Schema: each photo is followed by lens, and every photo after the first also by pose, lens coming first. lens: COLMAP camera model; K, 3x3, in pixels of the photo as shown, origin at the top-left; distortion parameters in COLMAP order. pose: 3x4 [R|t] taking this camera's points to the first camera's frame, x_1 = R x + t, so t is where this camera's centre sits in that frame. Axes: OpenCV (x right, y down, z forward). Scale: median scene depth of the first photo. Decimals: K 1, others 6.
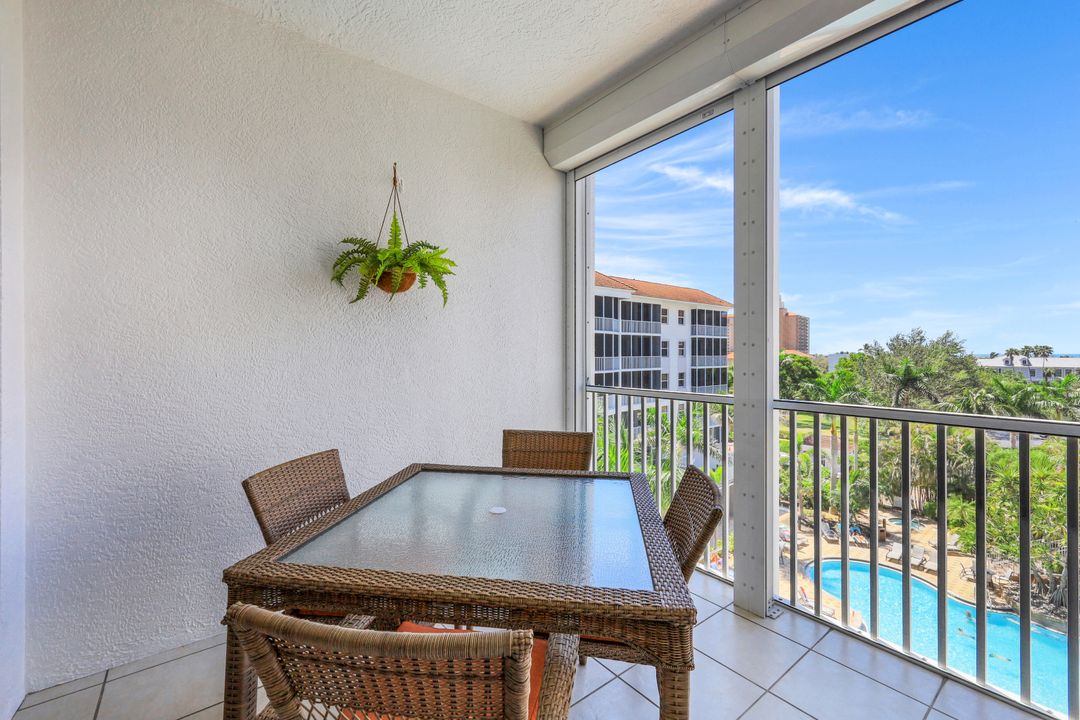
lens RADIAL K [[452.9, 0, 519.1], [0, 452.9, 356.5], [0, 0, 1]] dist [0.001934, -0.000785]
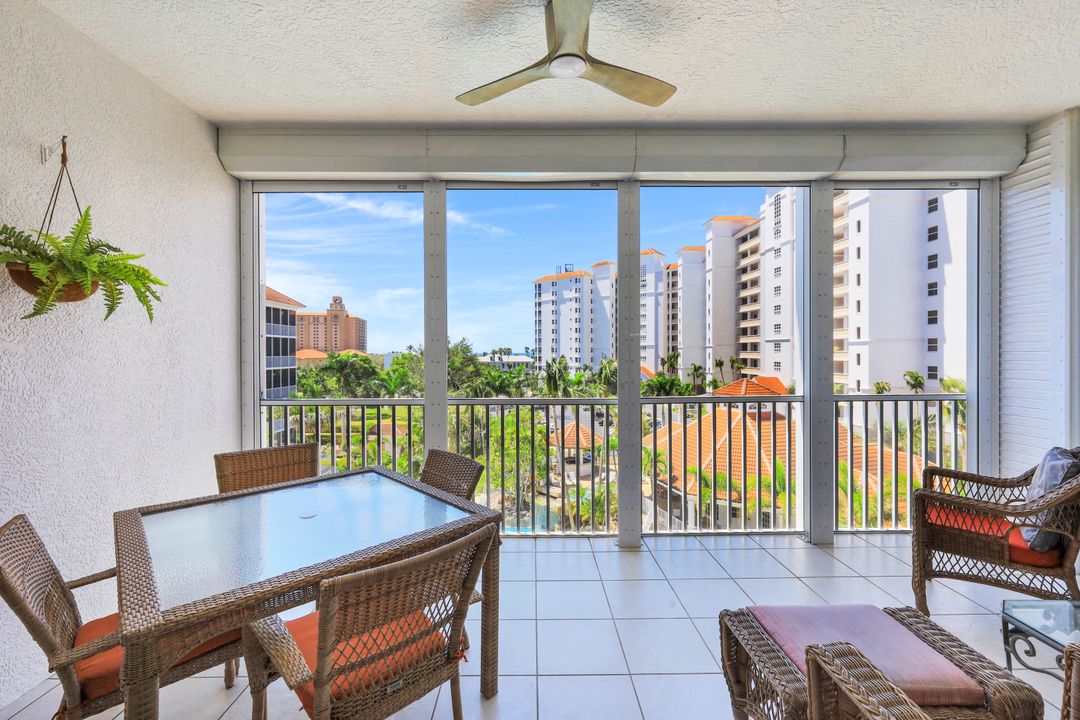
lens RADIAL K [[452.9, 0, 532.1], [0, 452.9, 360.2], [0, 0, 1]] dist [0.001934, -0.000785]
pose [[0.612529, -0.015536, 0.790295, -0.268823], [0.008678, 0.999879, 0.012931, -0.030198], [-0.790400, -0.001063, 0.612590, -0.073261]]
